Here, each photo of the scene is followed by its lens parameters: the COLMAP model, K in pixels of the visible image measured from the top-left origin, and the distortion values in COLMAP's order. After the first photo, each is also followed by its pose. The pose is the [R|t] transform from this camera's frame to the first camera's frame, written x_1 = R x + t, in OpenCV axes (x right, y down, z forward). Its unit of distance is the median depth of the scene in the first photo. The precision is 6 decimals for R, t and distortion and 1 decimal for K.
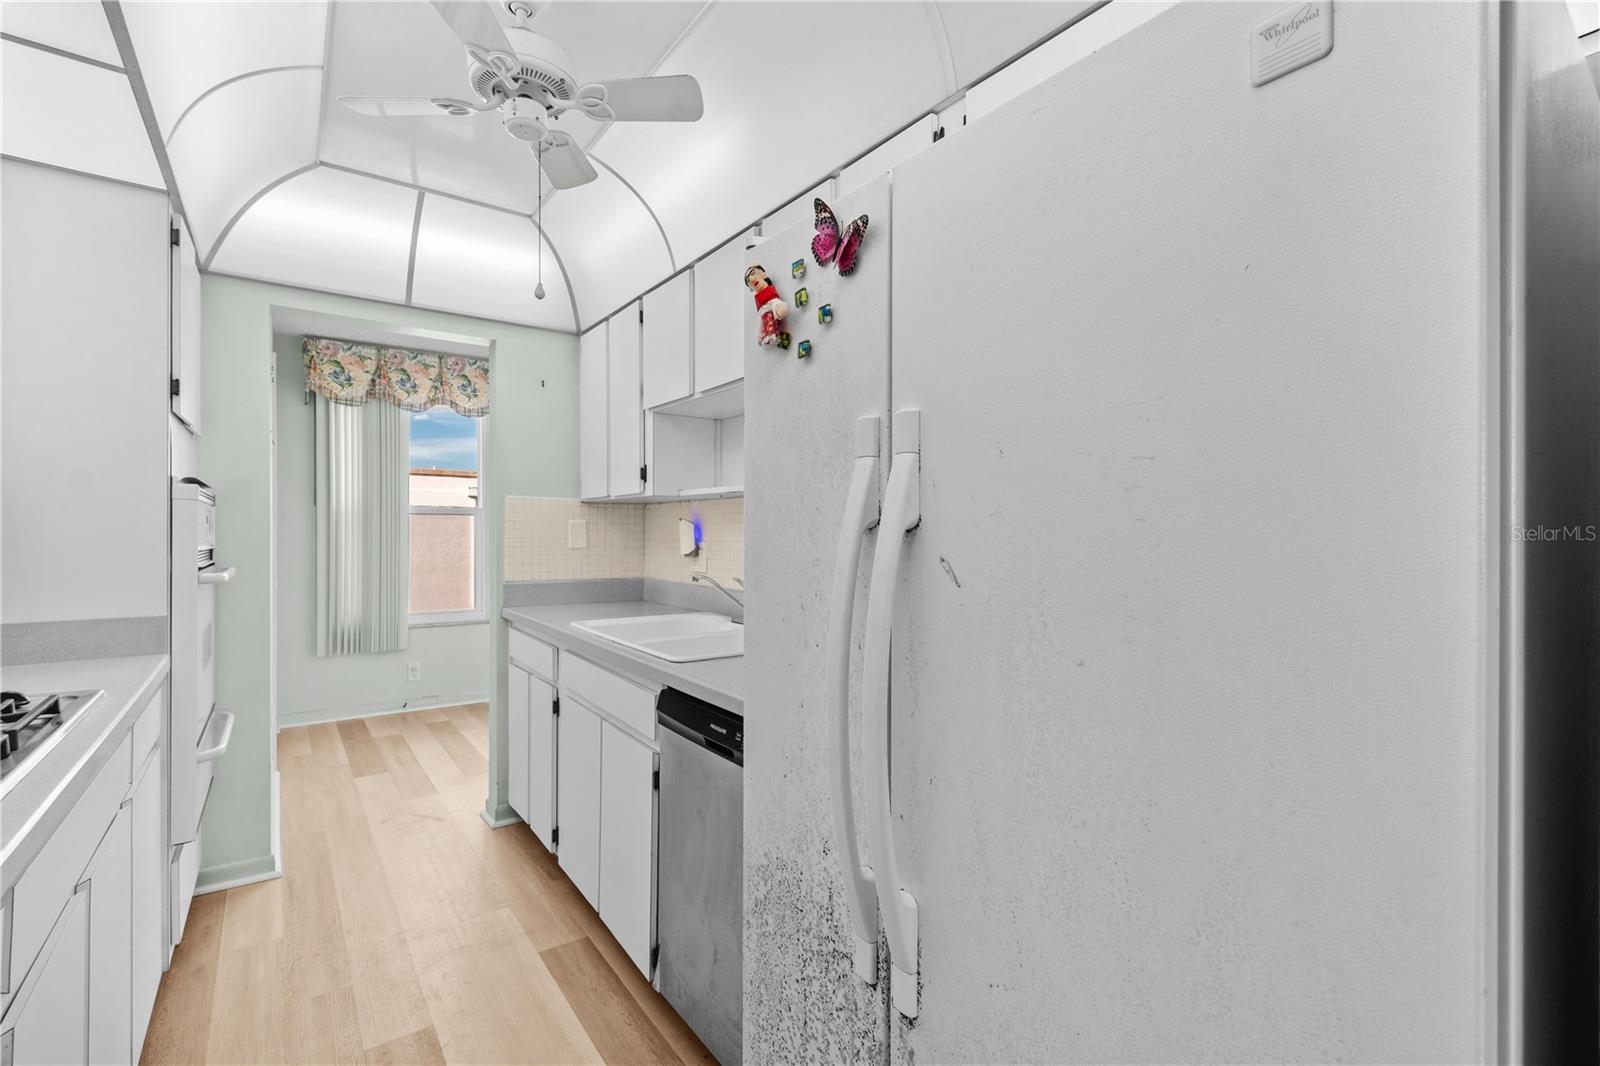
lens RADIAL K [[715.1, 0, 770.9], [0, 715.1, 535.9], [0, 0, 1]] dist [0.009475, -0.003386]
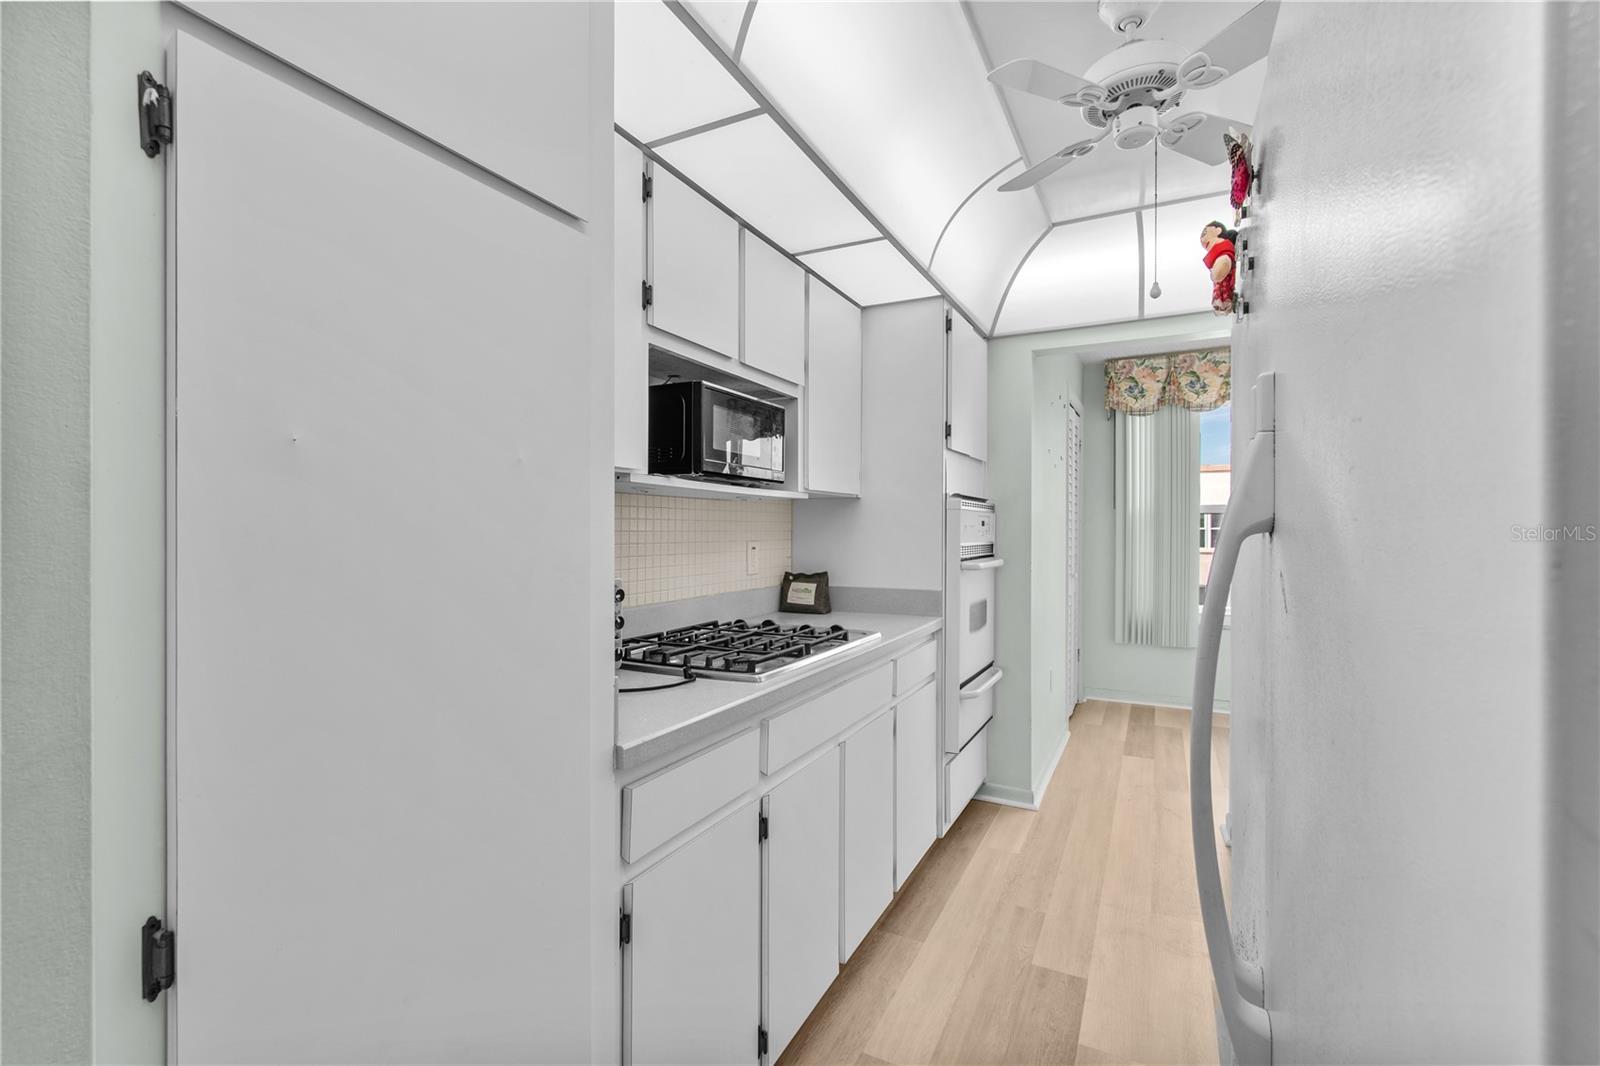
lens RADIAL K [[715.1, 0, 820.4], [0, 715.1, 531.7], [0, 0, 1]] dist [0.009475, -0.003386]
pose [[0.488853, 0.000161, -0.872366, 0.184001], [-0.003976, 0.999990, -0.002044, -0.001911], [0.872357, 0.004468, 0.488849, 0.066149]]
